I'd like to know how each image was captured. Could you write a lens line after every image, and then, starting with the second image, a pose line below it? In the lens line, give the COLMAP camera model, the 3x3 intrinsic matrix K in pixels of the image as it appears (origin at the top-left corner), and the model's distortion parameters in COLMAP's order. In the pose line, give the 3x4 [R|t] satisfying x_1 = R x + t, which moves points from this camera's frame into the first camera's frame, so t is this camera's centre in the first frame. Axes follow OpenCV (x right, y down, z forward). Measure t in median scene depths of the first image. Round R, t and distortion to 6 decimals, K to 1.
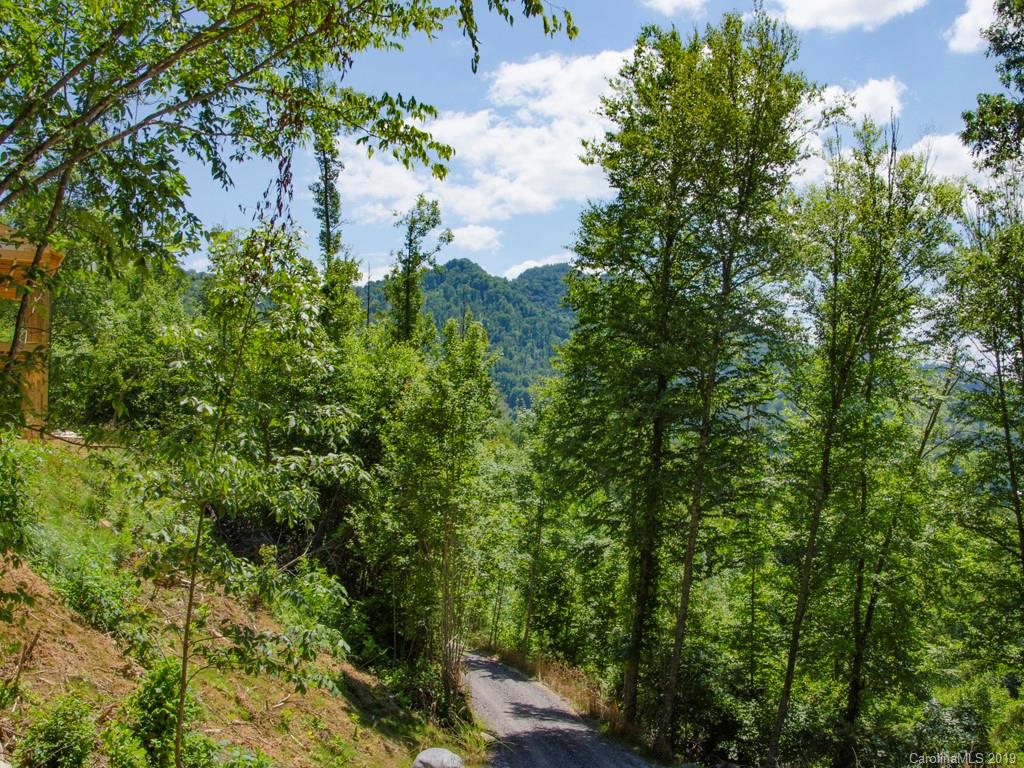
lens RADIAL K [[797.2, 0, 514.8], [0, 797.2, 389.3], [0, 0, 1]] dist [-0.049722, 0.024361]
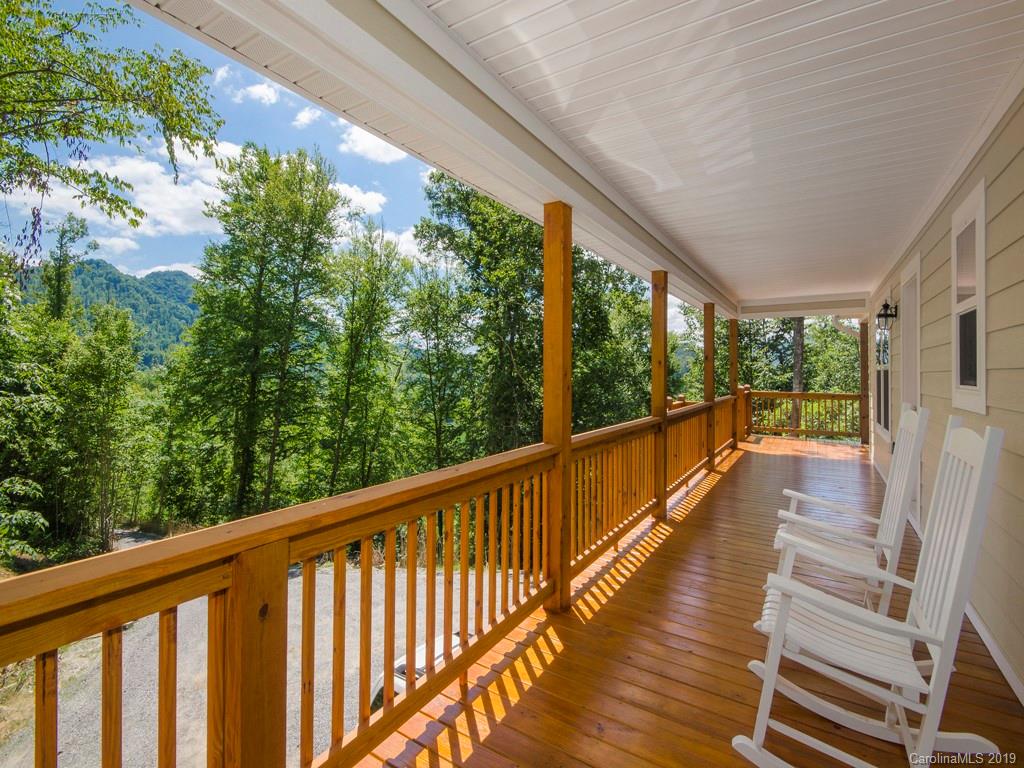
lens RADIAL K [[483.2, 0, 512.1], [0, 483.2, 387.3], [0, 0, 1]] dist [-0.001027, -0.002968]
pose [[0.751175, -0.024596, 0.659645, -0.092027], [-0.021034, 0.997906, 0.061162, -0.004548], [-0.659768, -0.059818, 0.749085, -0.163506]]
